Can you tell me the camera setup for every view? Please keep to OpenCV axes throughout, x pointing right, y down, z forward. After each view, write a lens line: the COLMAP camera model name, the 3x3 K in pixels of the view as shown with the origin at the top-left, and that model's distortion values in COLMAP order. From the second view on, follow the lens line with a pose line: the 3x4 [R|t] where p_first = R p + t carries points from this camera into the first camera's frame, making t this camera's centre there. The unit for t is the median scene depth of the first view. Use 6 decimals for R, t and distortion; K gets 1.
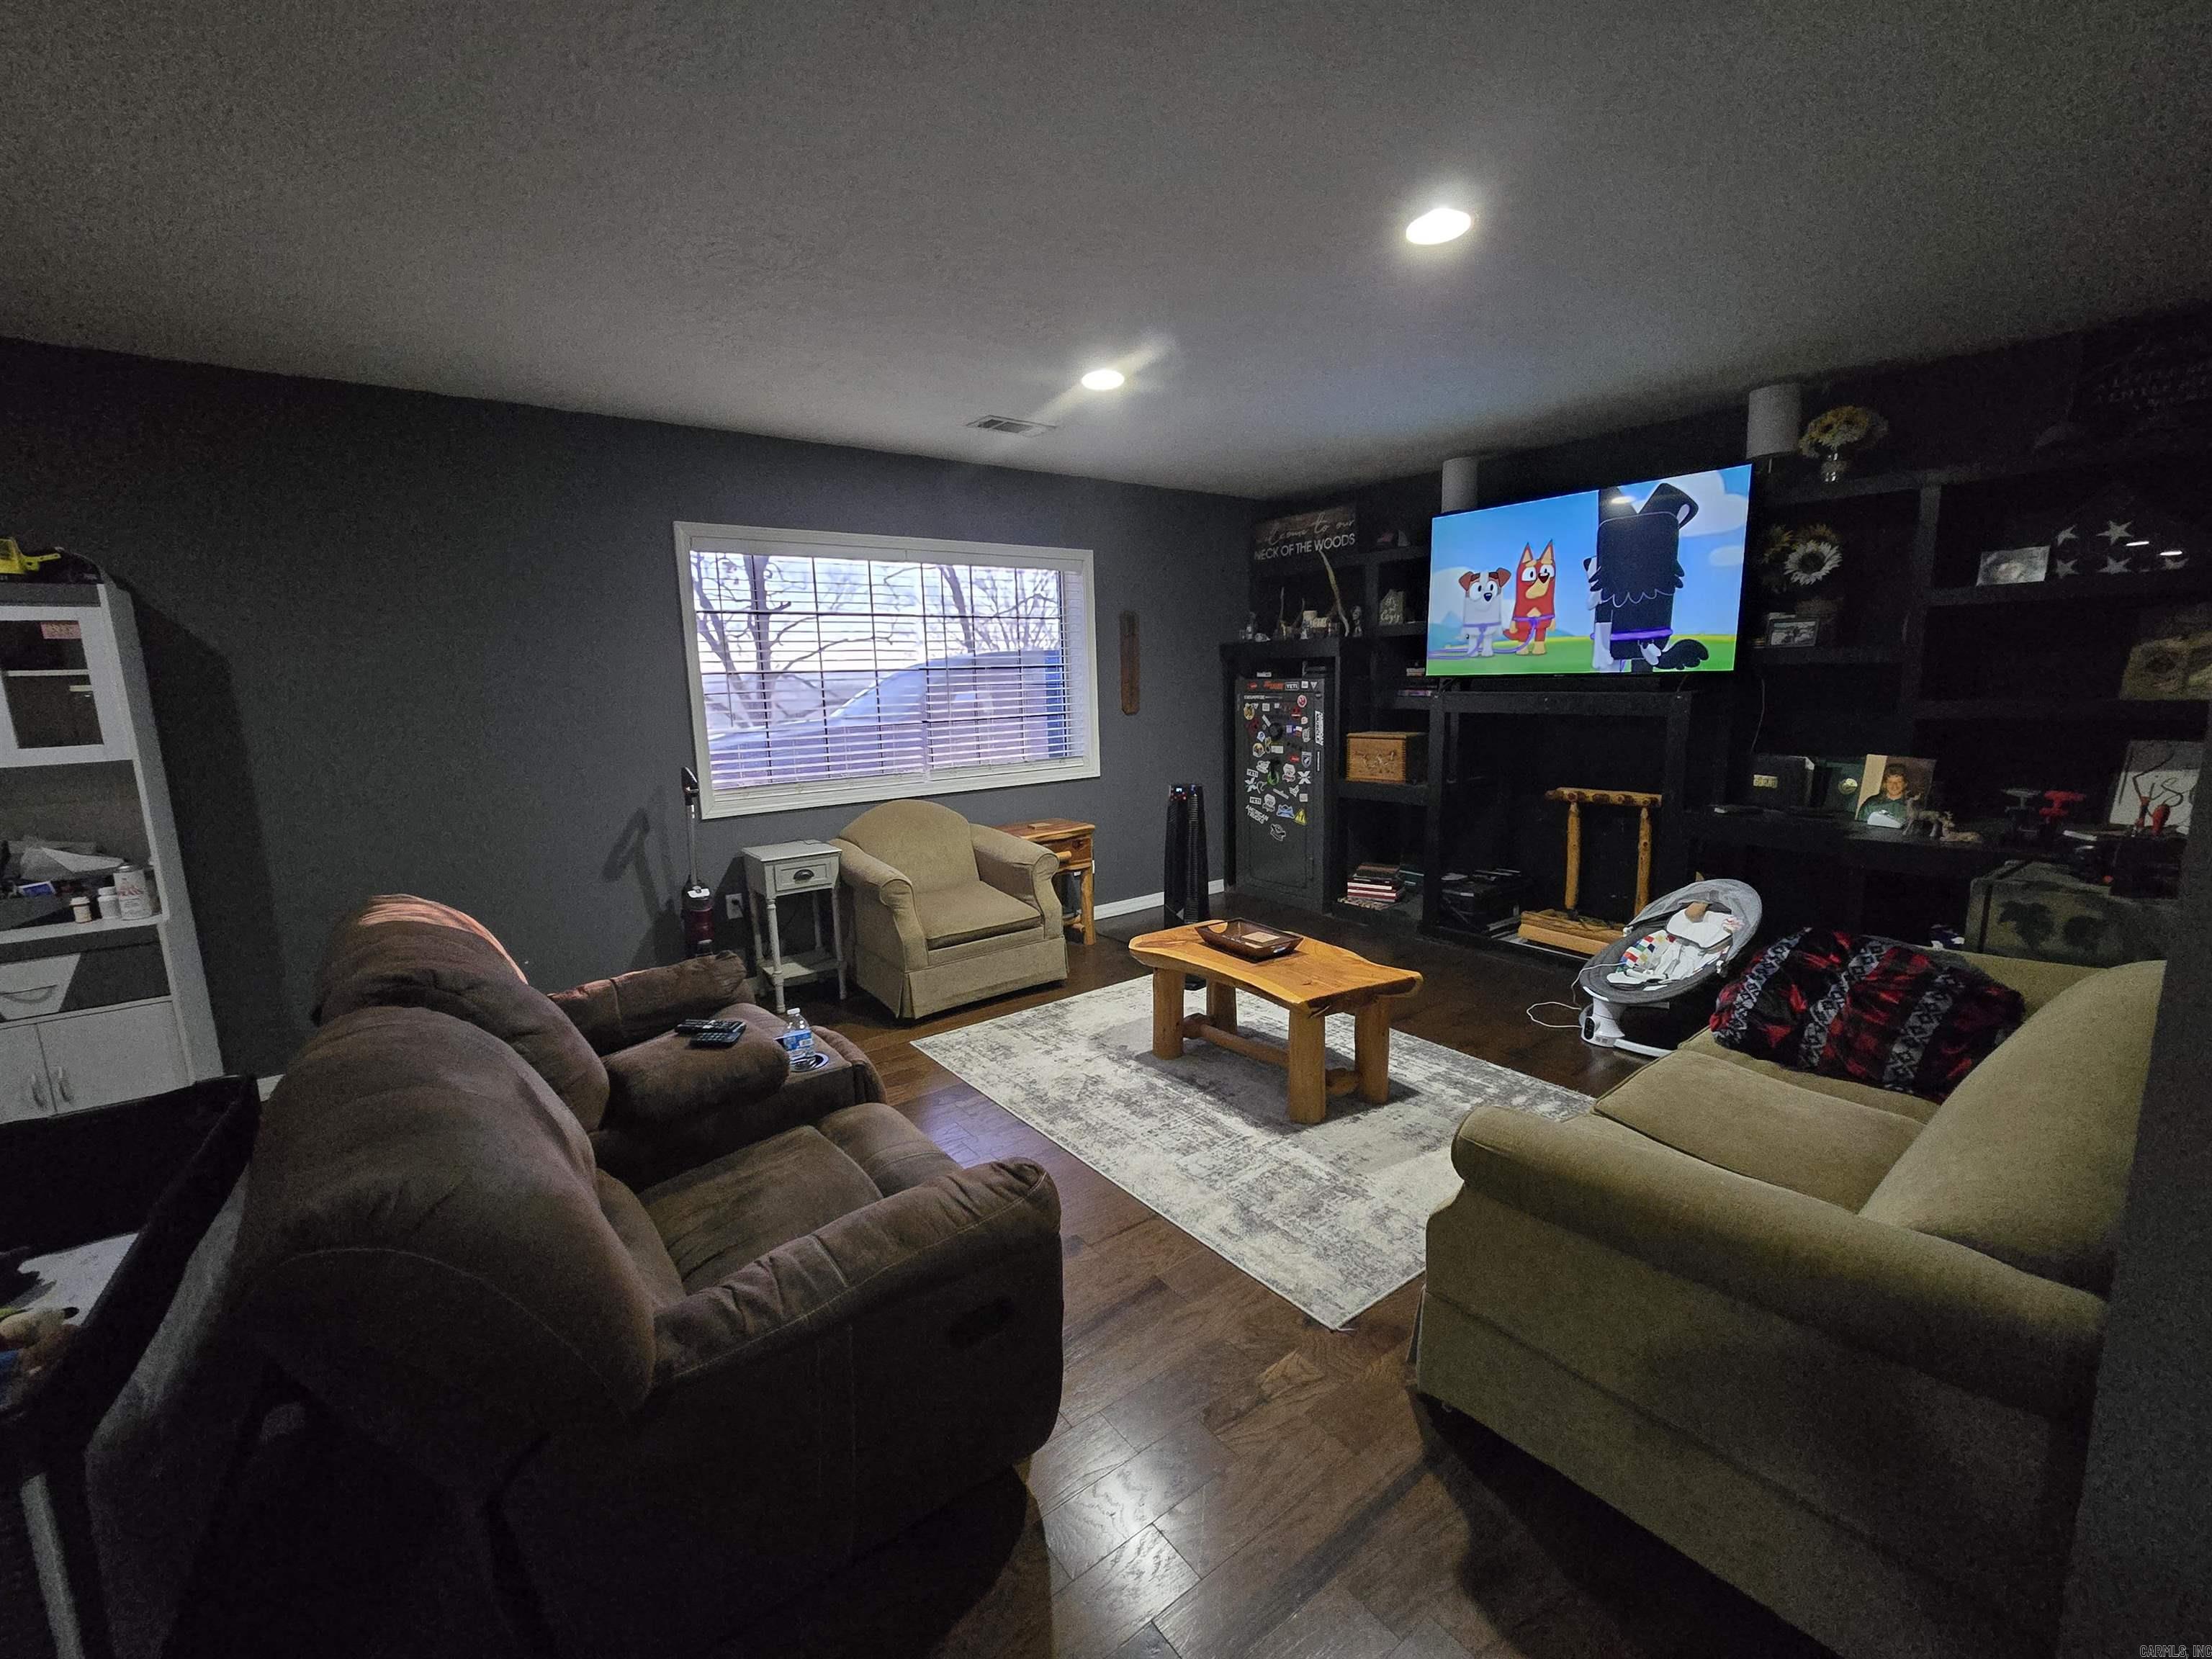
lens RADIAL K [[909.9, 0, 1115.8], [0, 909.9, 825.0], [0, 0, 1]] dist [0.000660, 0.000102]
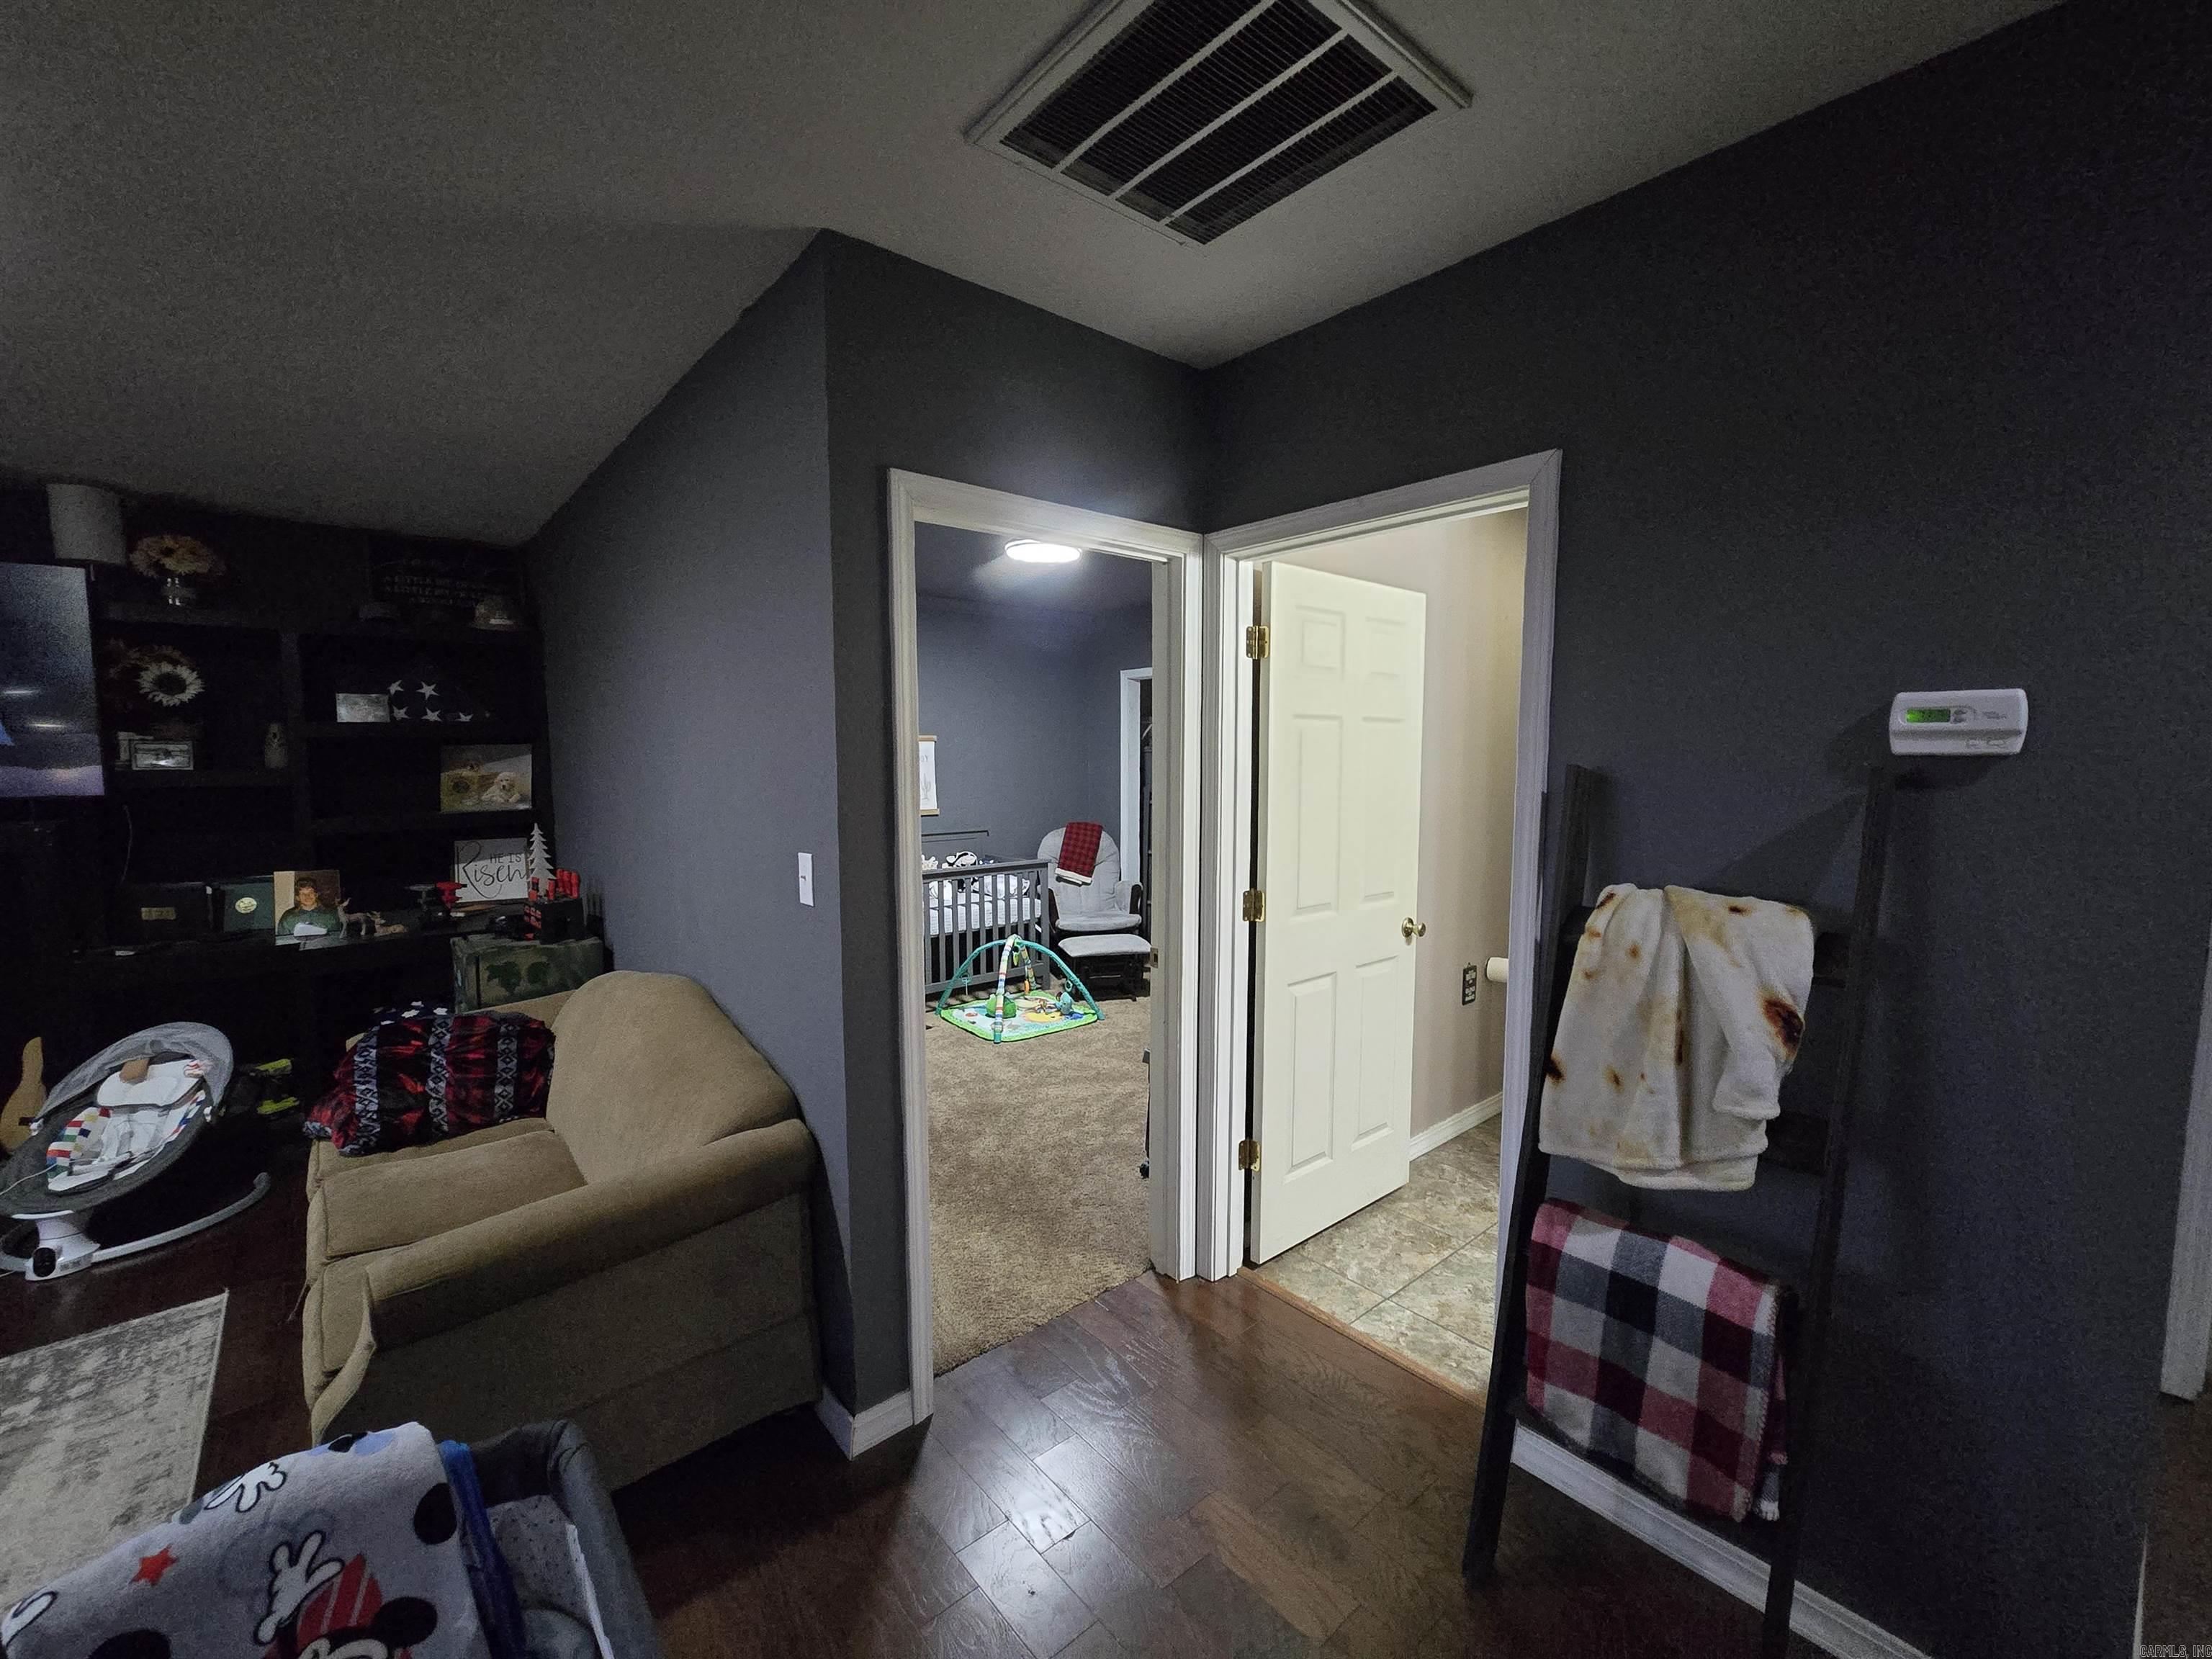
lens RADIAL K [[902.4, 0, 1091.2], [0, 902.4, 829.6], [0, 0, 1]] dist [-0.002765, -0.000535]
pose [[-0.057102, -0.055567, 0.996821, -0.257374], [0.168376, 0.983612, 0.064476, -0.032986], [-0.984067, 0.171523, -0.046810, 0.108403]]
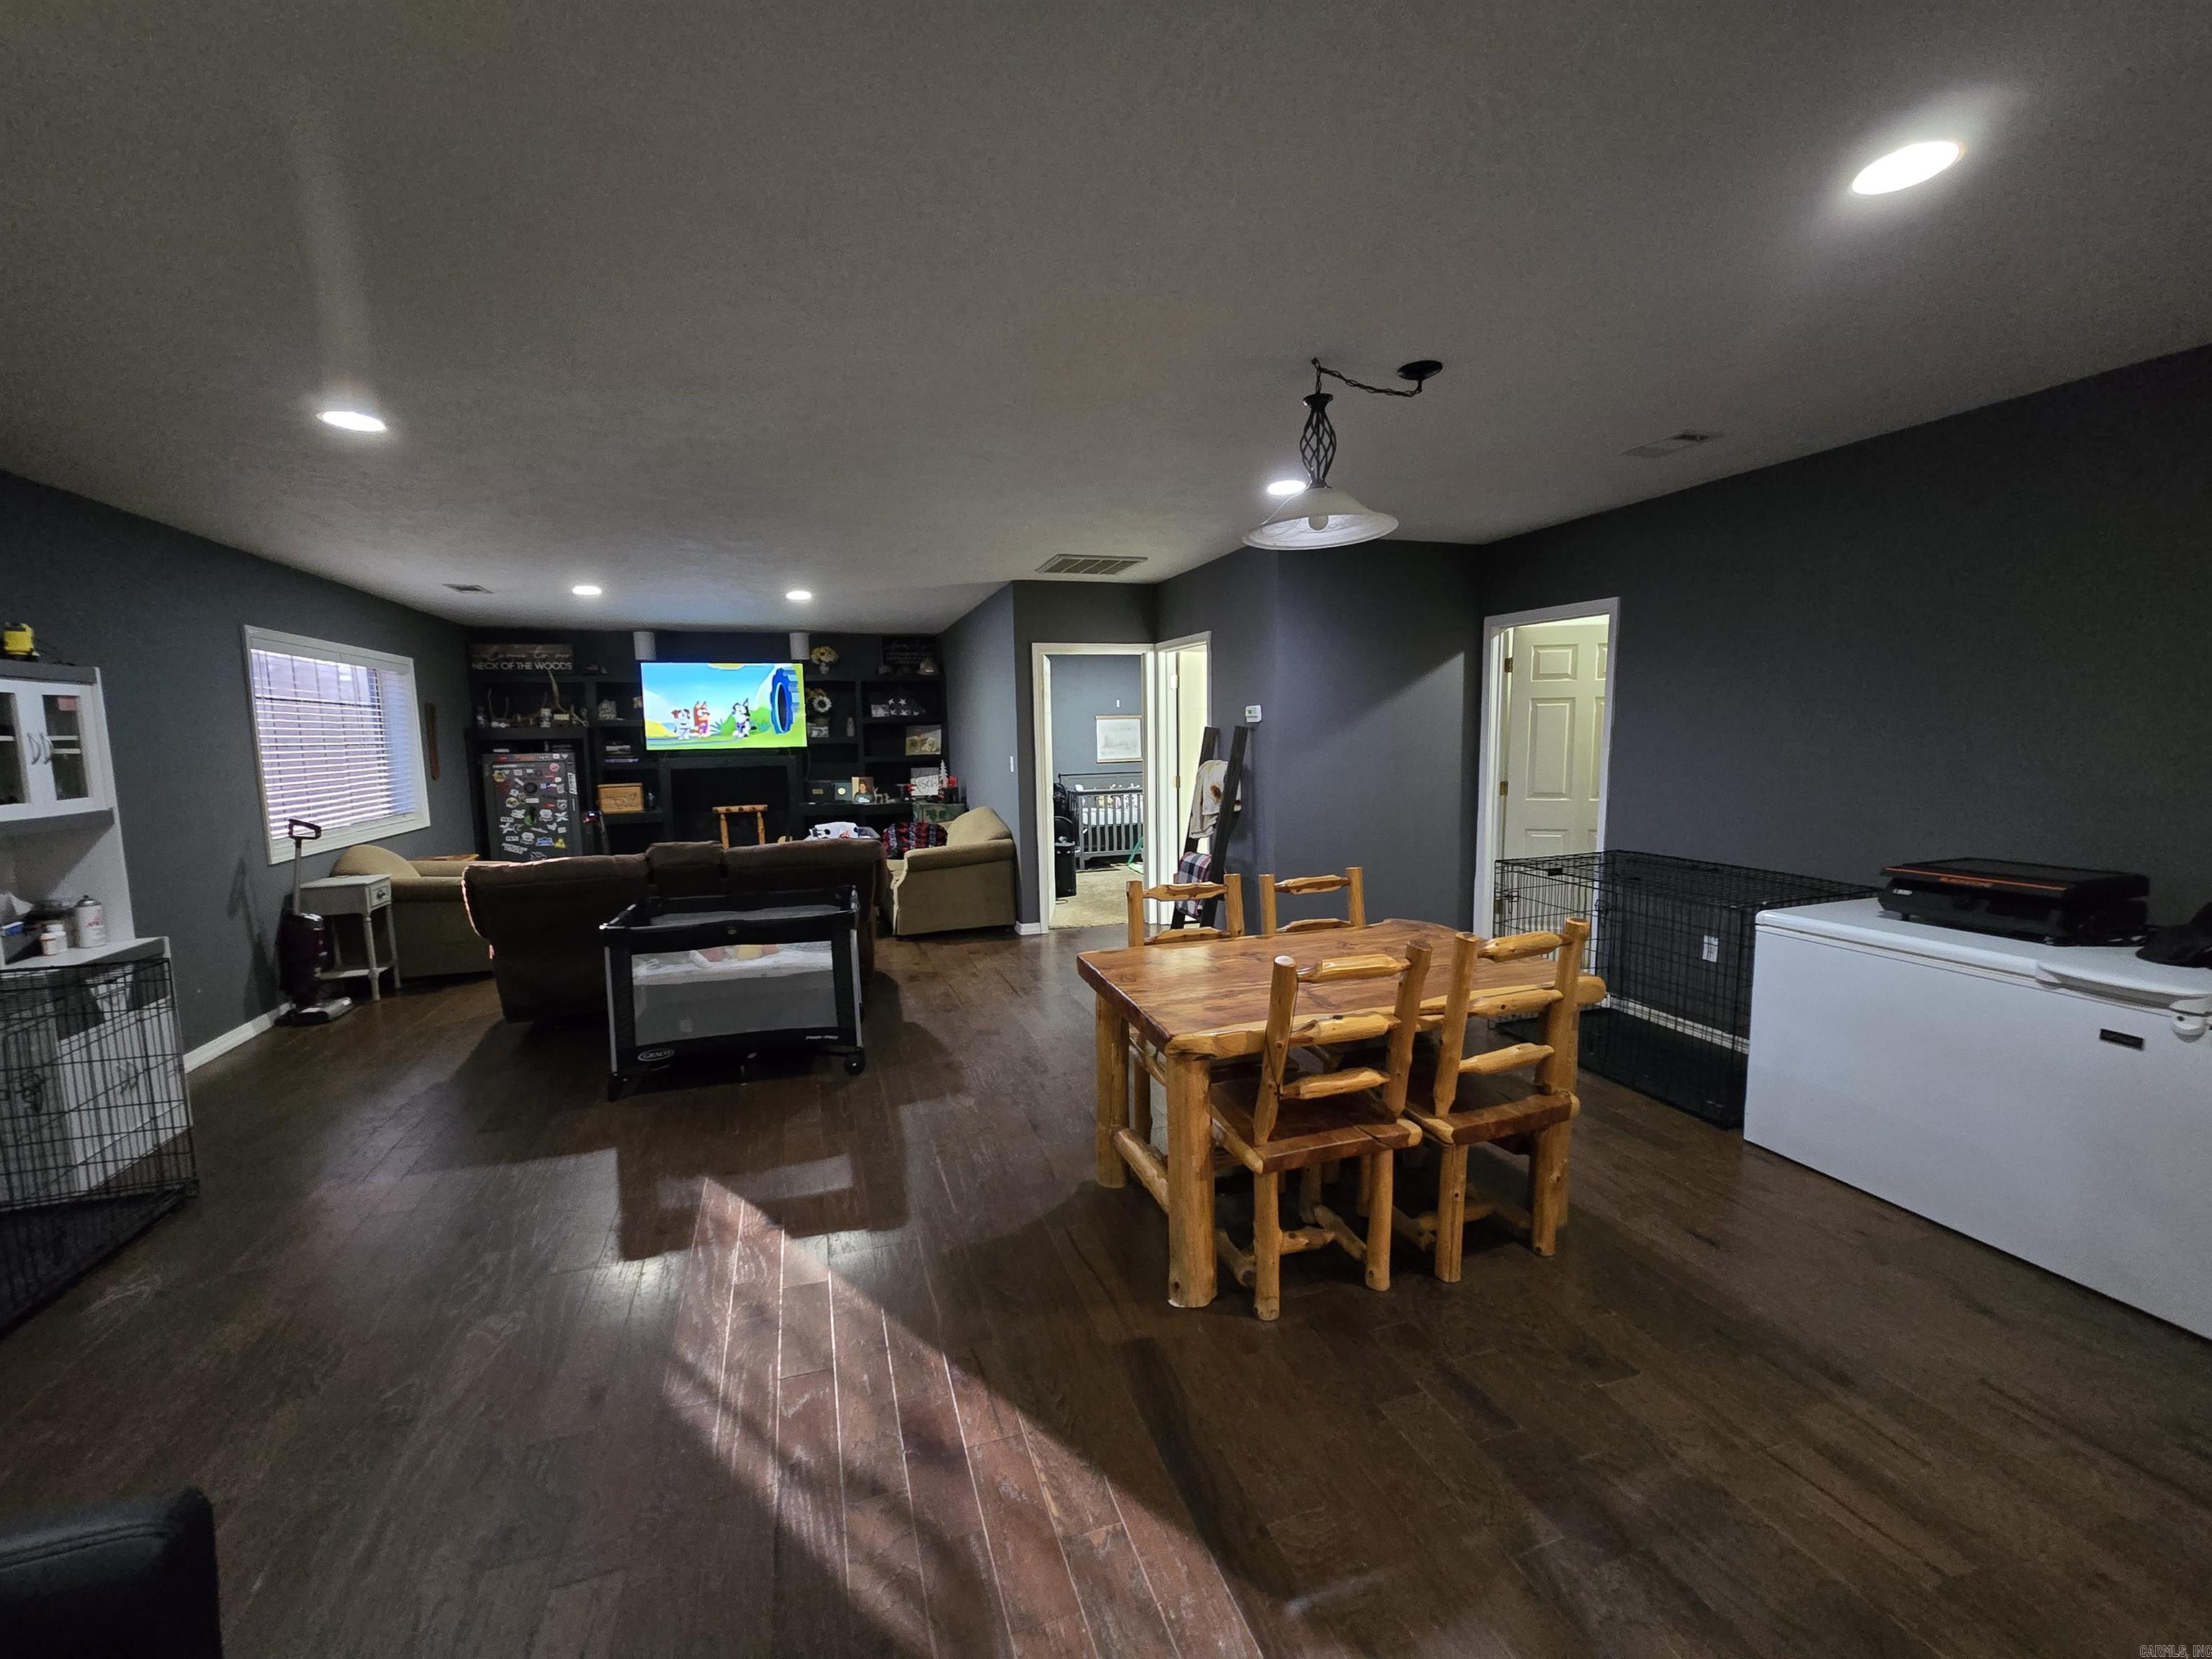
lens RADIAL K [[902.4, 0, 1091.2], [0, 902.4, 829.6], [0, 0, 1]] dist [-0.002765, -0.000535]
pose [[0.326277, -0.082383, 0.941678, -1.407385], [0.165898, 0.985724, 0.028755, 0.110349], [-0.930603, 0.146841, 0.335286, -0.497130]]
